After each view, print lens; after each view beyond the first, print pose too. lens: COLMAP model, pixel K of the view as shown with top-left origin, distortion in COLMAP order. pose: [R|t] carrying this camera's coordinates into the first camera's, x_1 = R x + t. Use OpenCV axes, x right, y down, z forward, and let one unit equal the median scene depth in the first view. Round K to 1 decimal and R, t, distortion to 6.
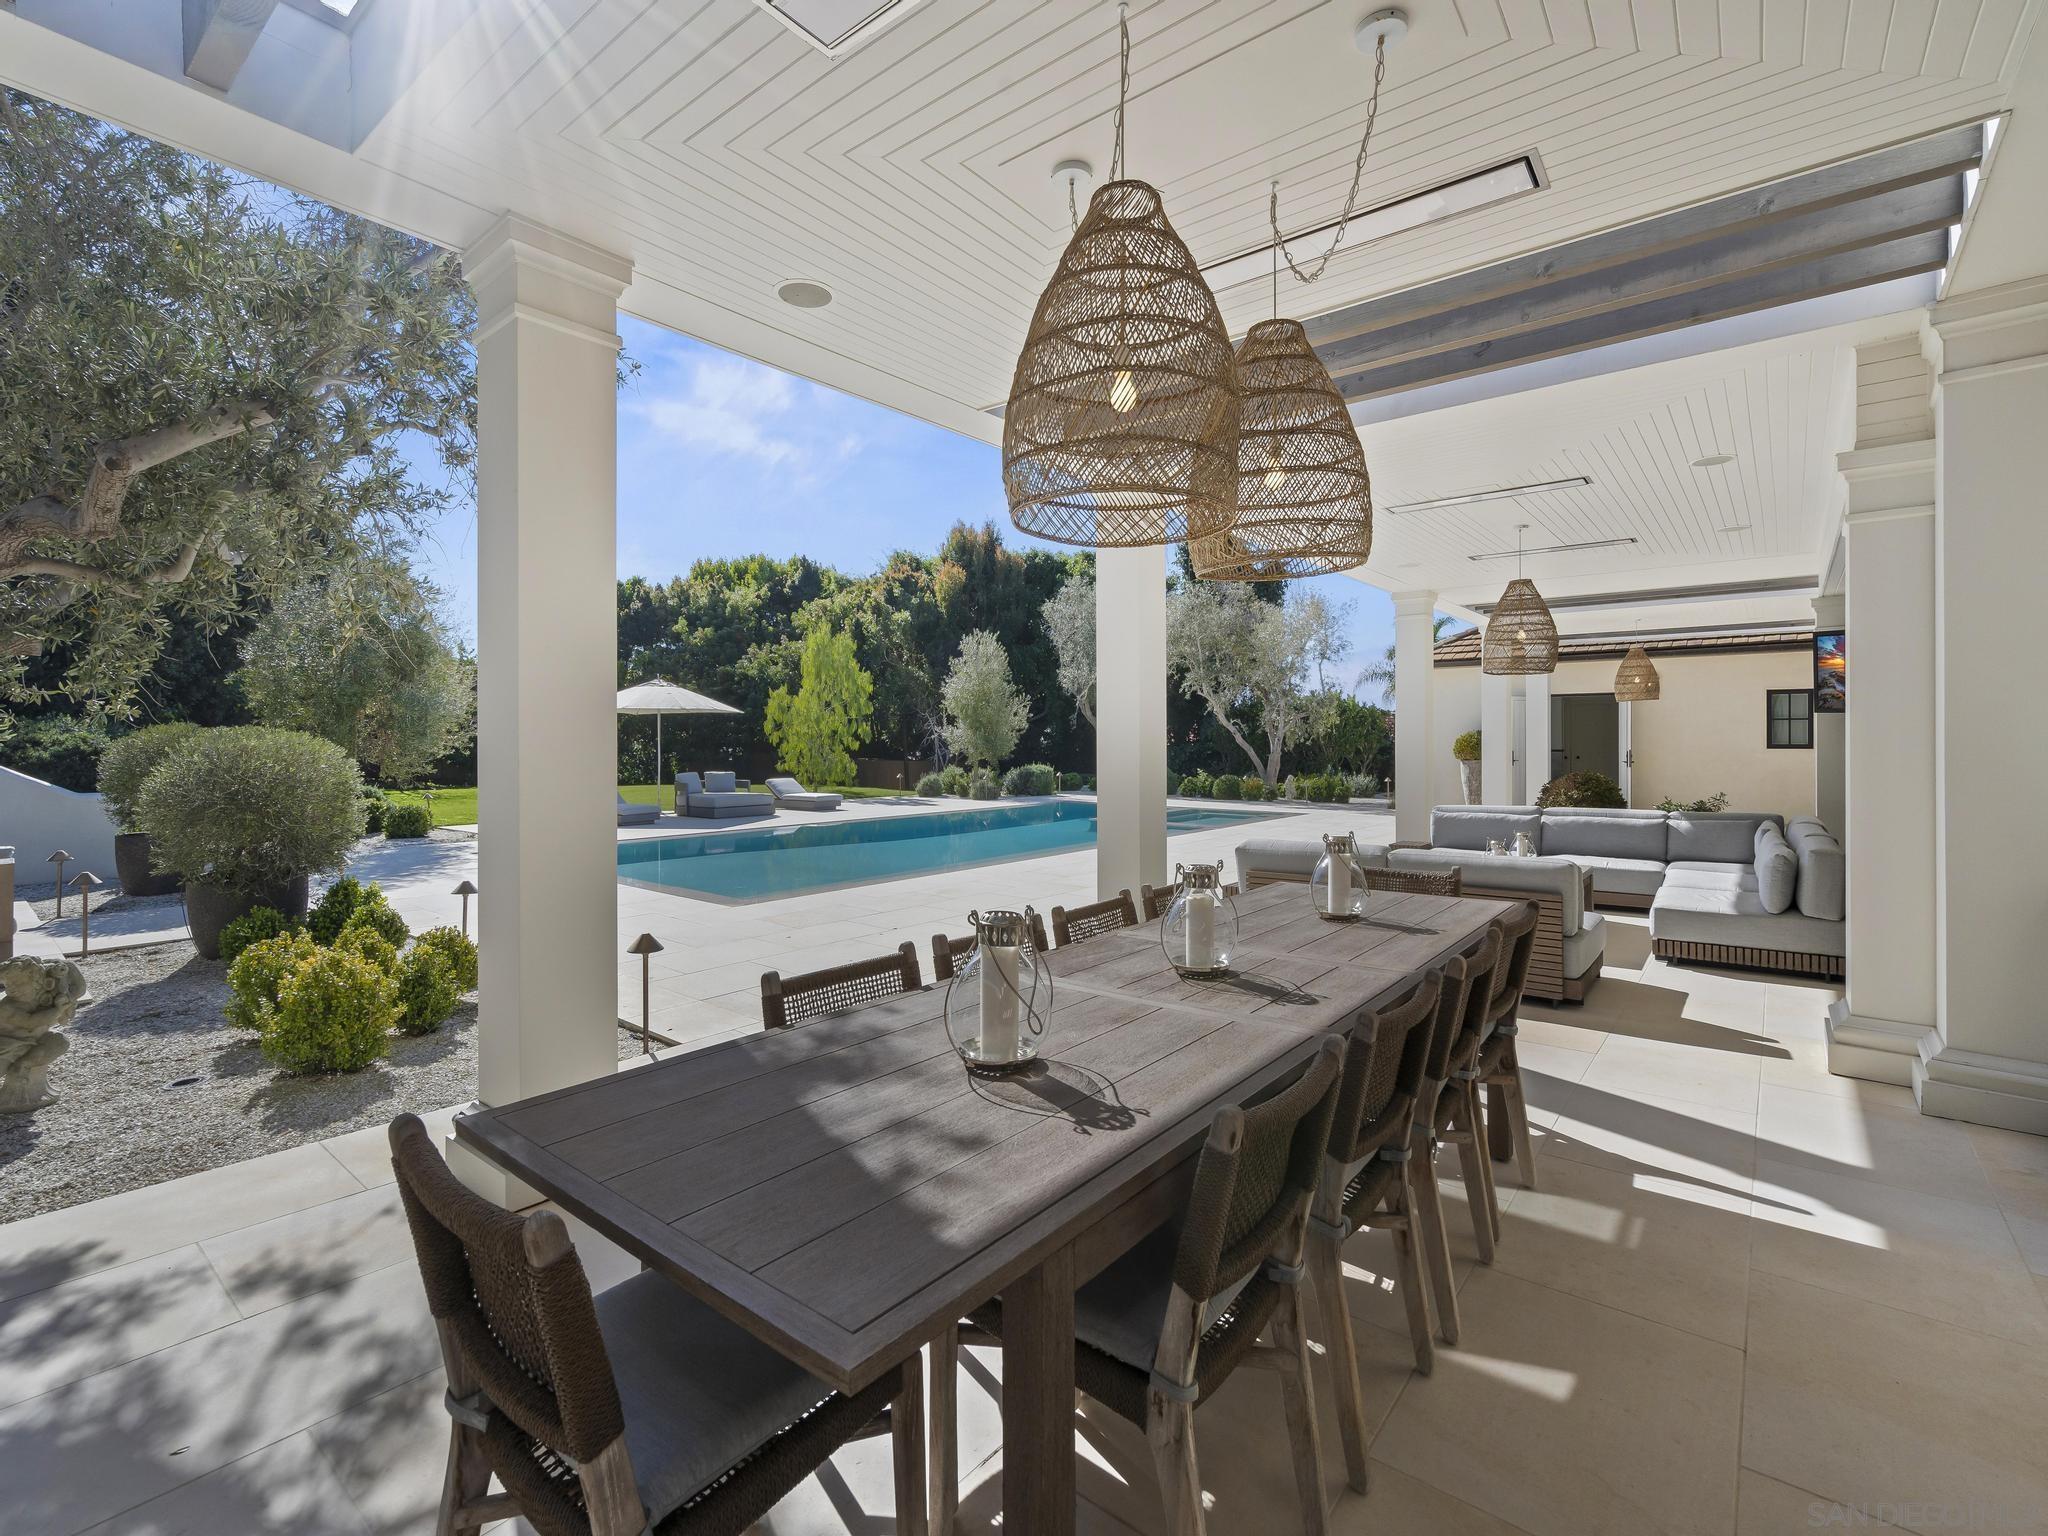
lens RADIAL K [[925.5, 0, 1015.1], [0, 925.5, 740.8], [0, 0, 1]] dist [-0.001235, 0.000061]
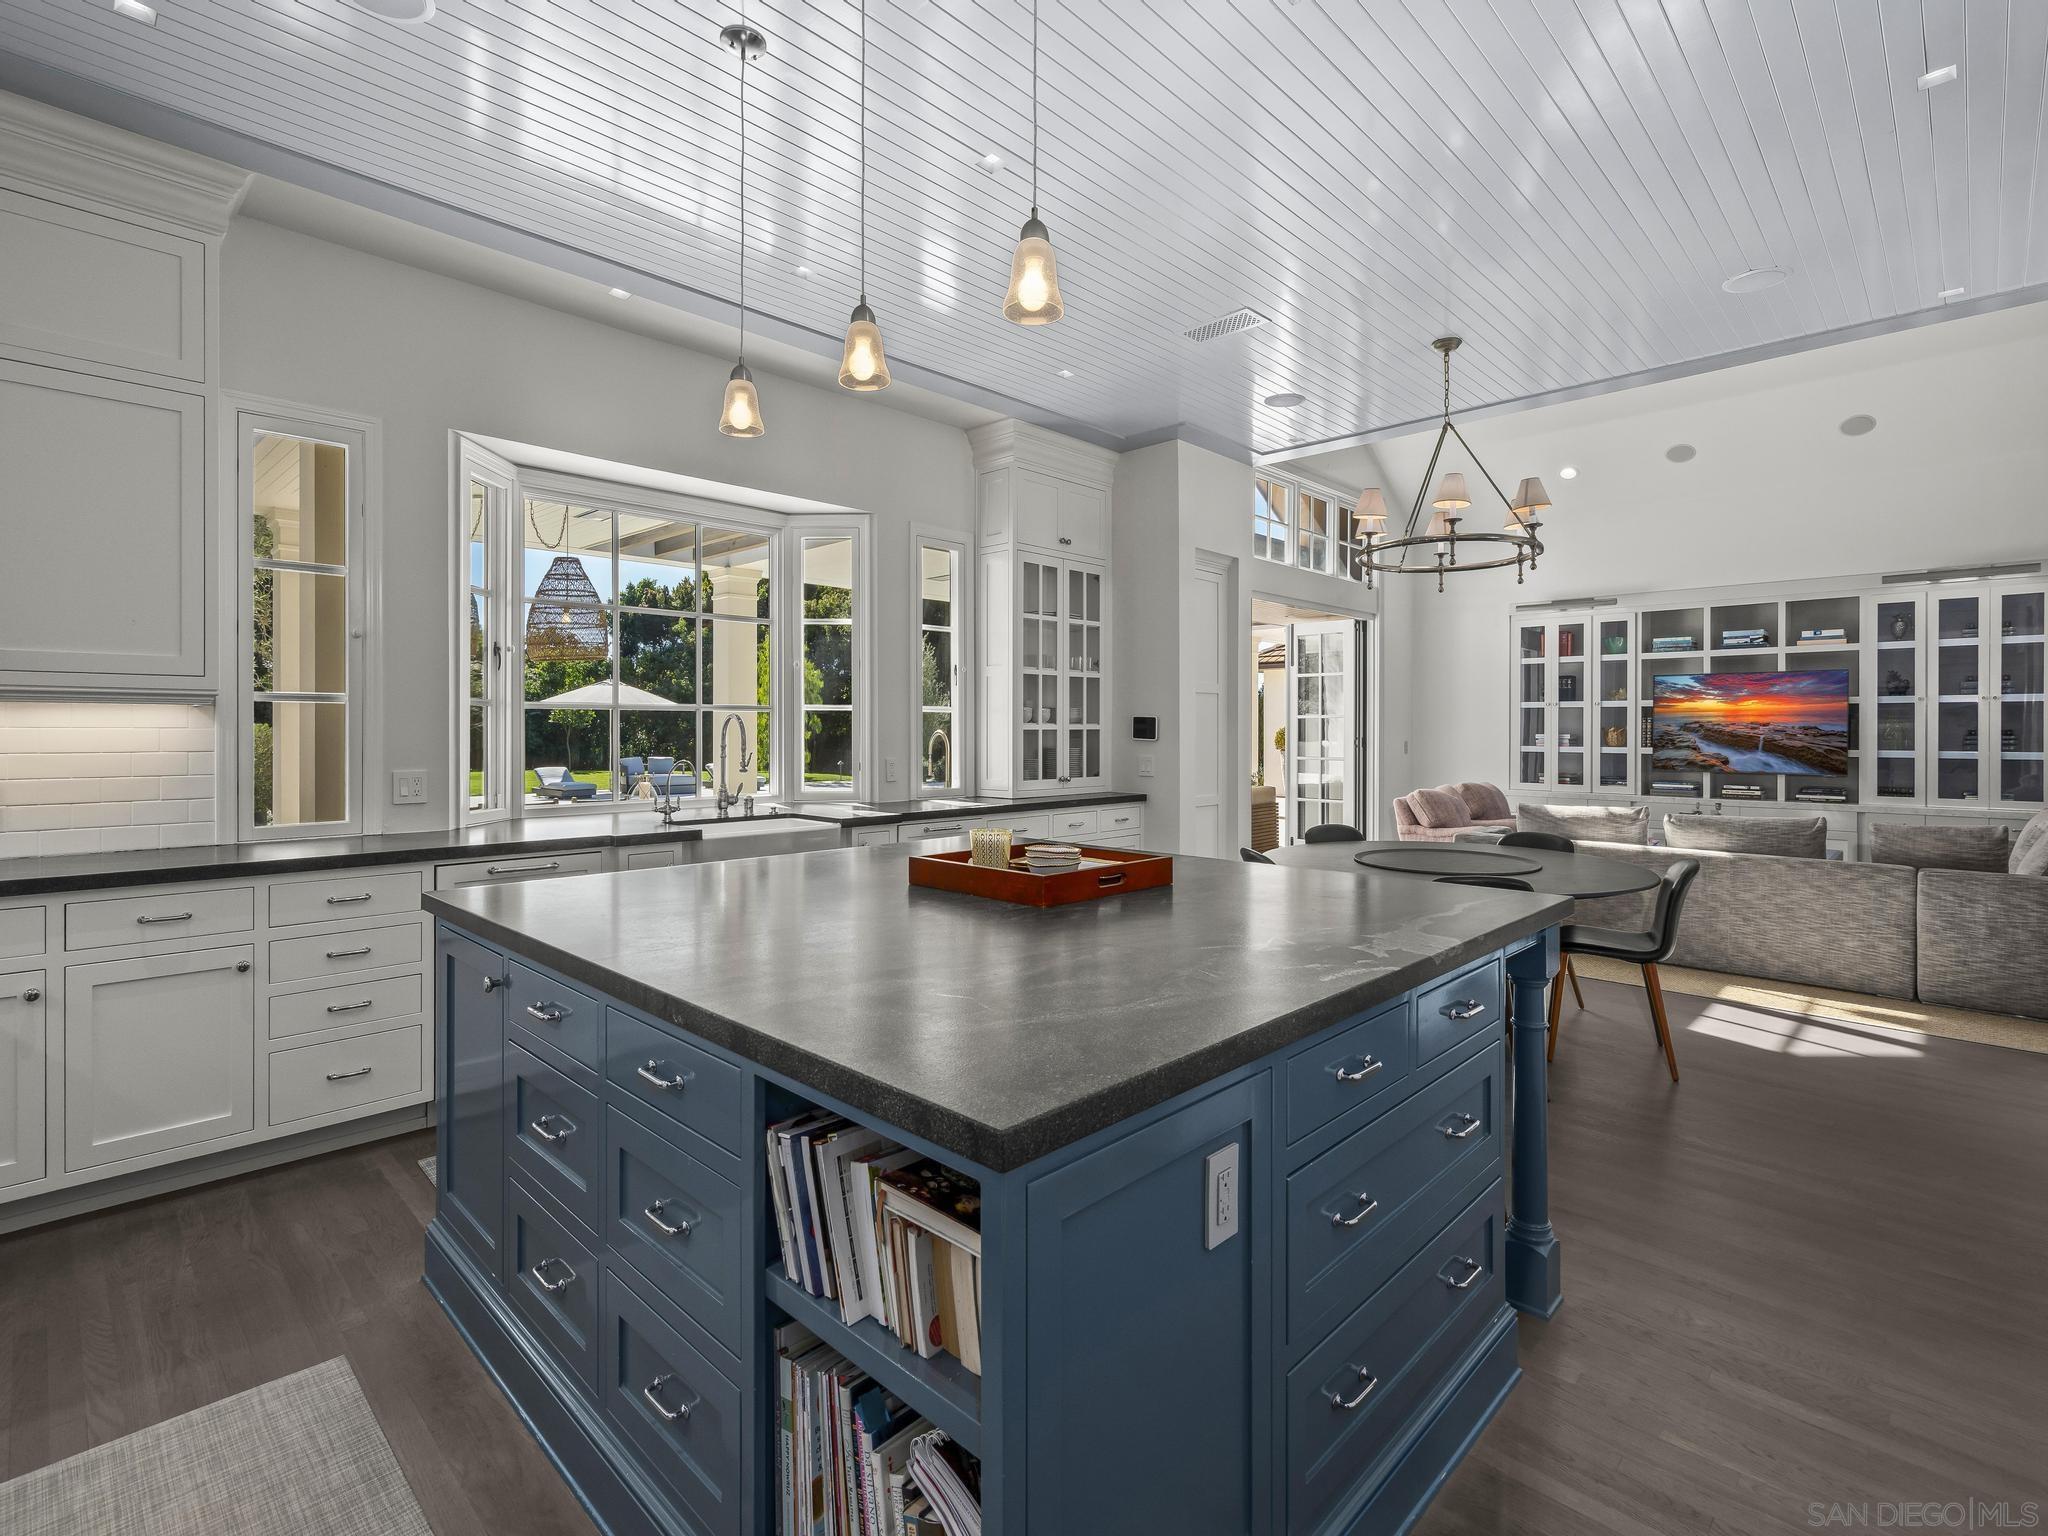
lens RADIAL K [[979.6, 0, 1012.7], [0, 979.6, 728.4], [0, 0, 1]] dist [0.005285, 0.001098]
pose [[0.996036, 0.003617, -0.088879, 0.177887], [-0.003952, 0.999986, -0.003592, -0.000146], [0.088865, 0.003929, 0.996036, -0.156560]]
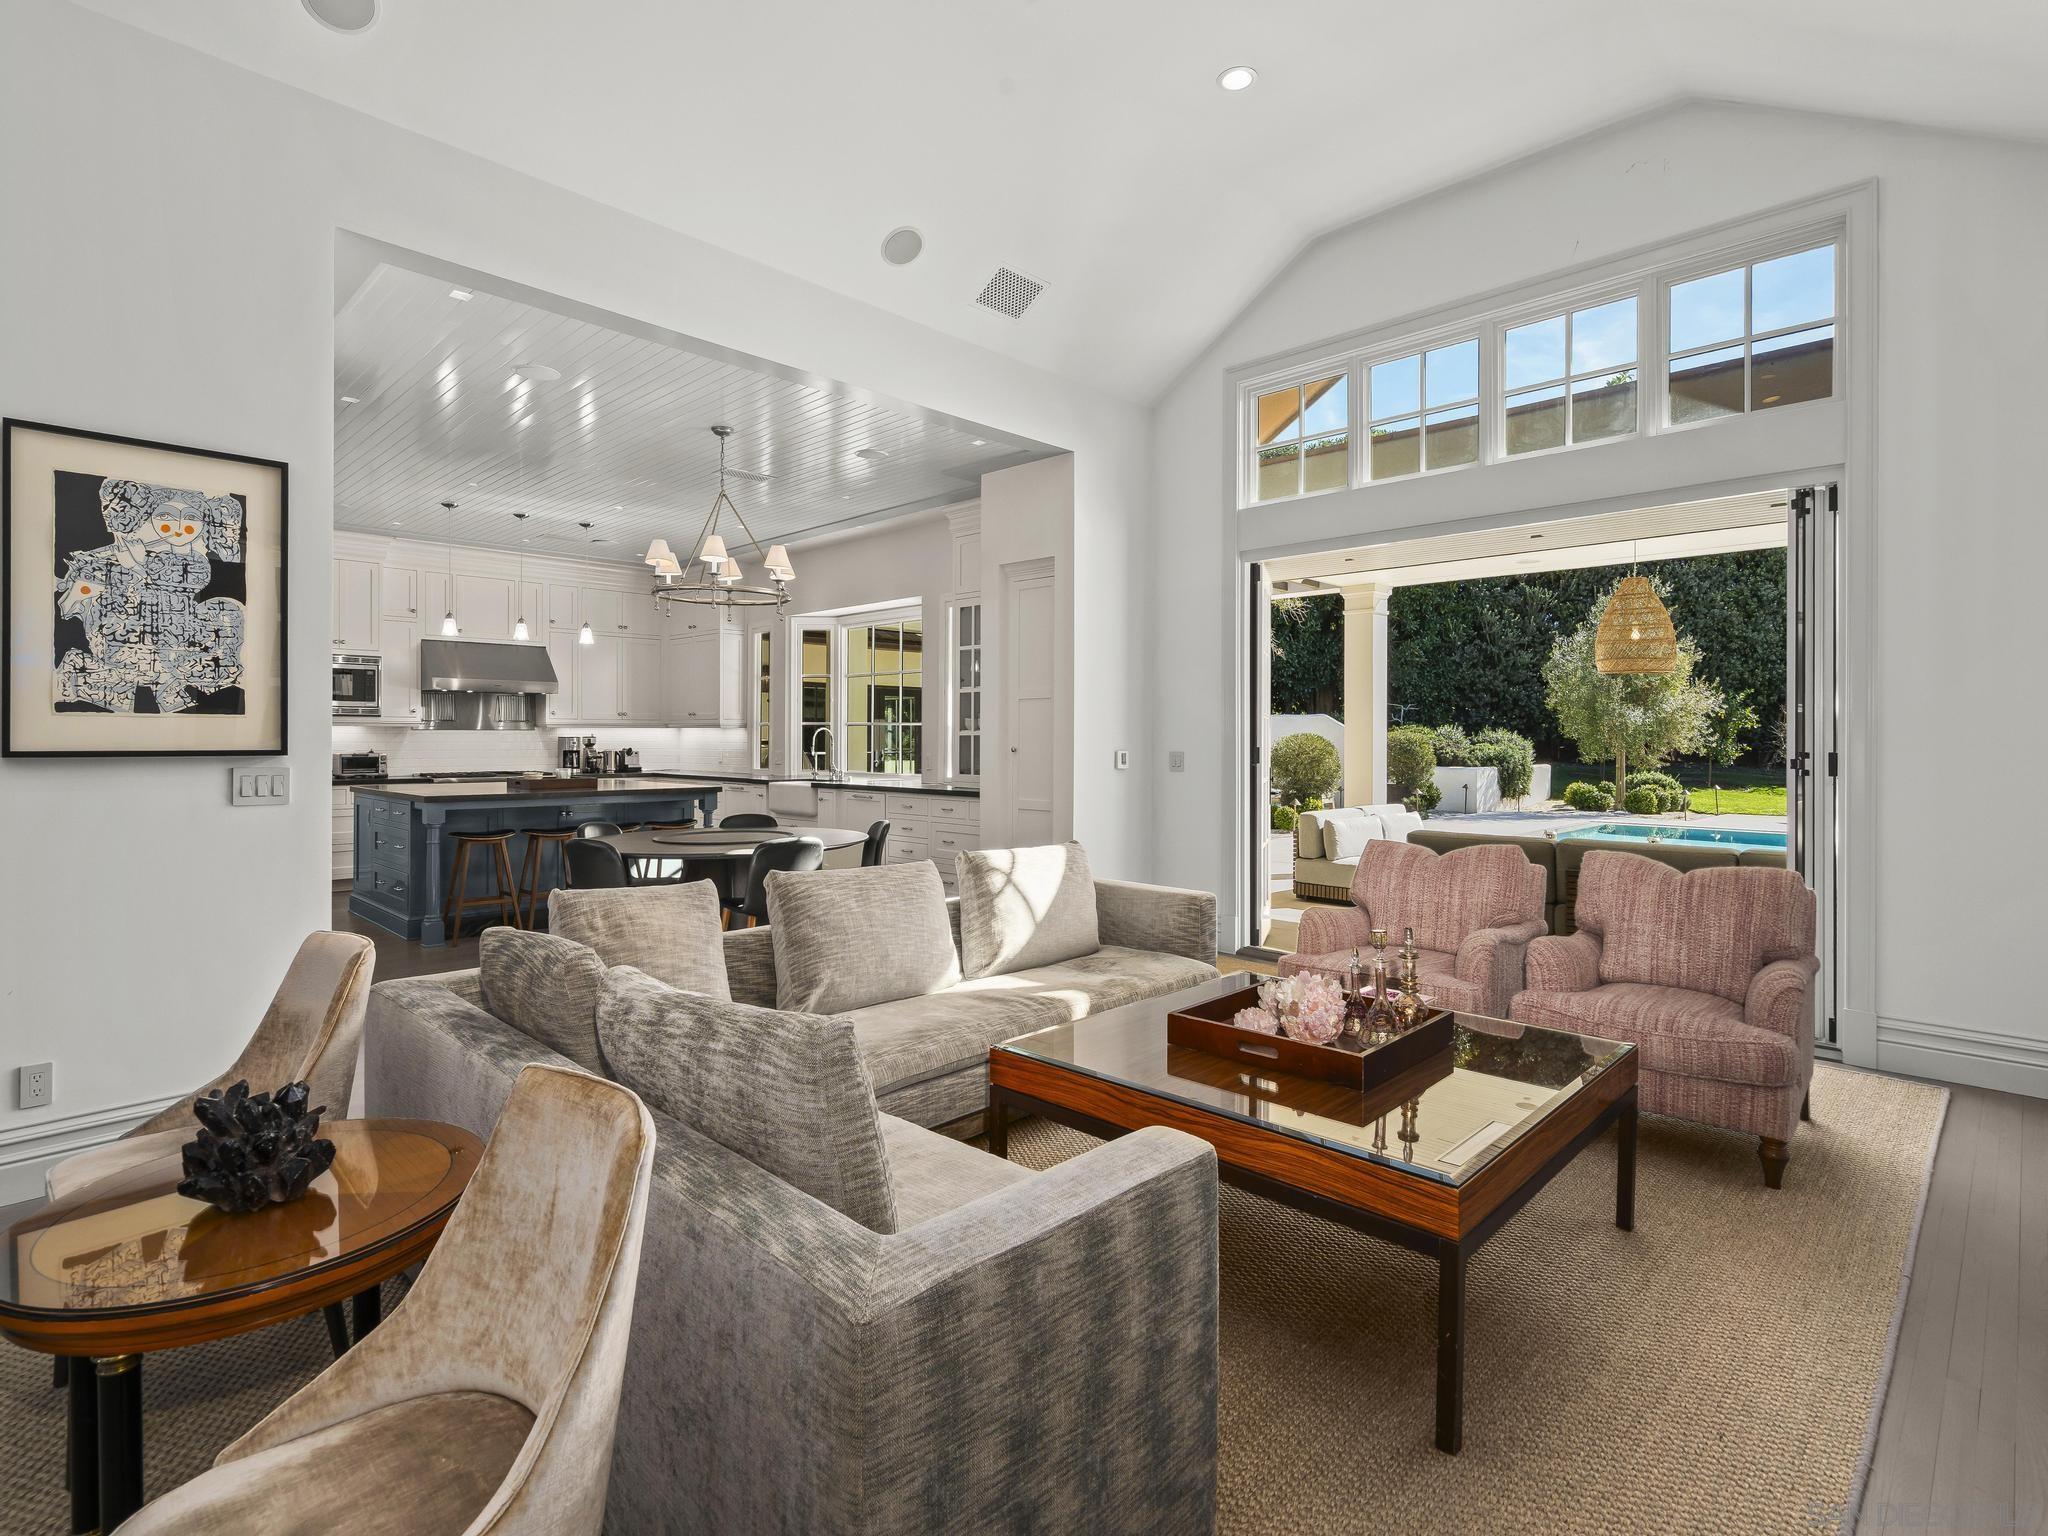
lens RADIAL K [[1007.1, 0, 1020.1], [0, 1007.1, 738.3], [0, 0, 1]] dist [-0.000677, -0.000533]
pose [[-0.085532, 0.000357, -0.996335, 0.469143], [-0.005935, 0.999982, 0.000868, -0.000319], [0.996318, 0.005987, -0.085528, 0.122754]]
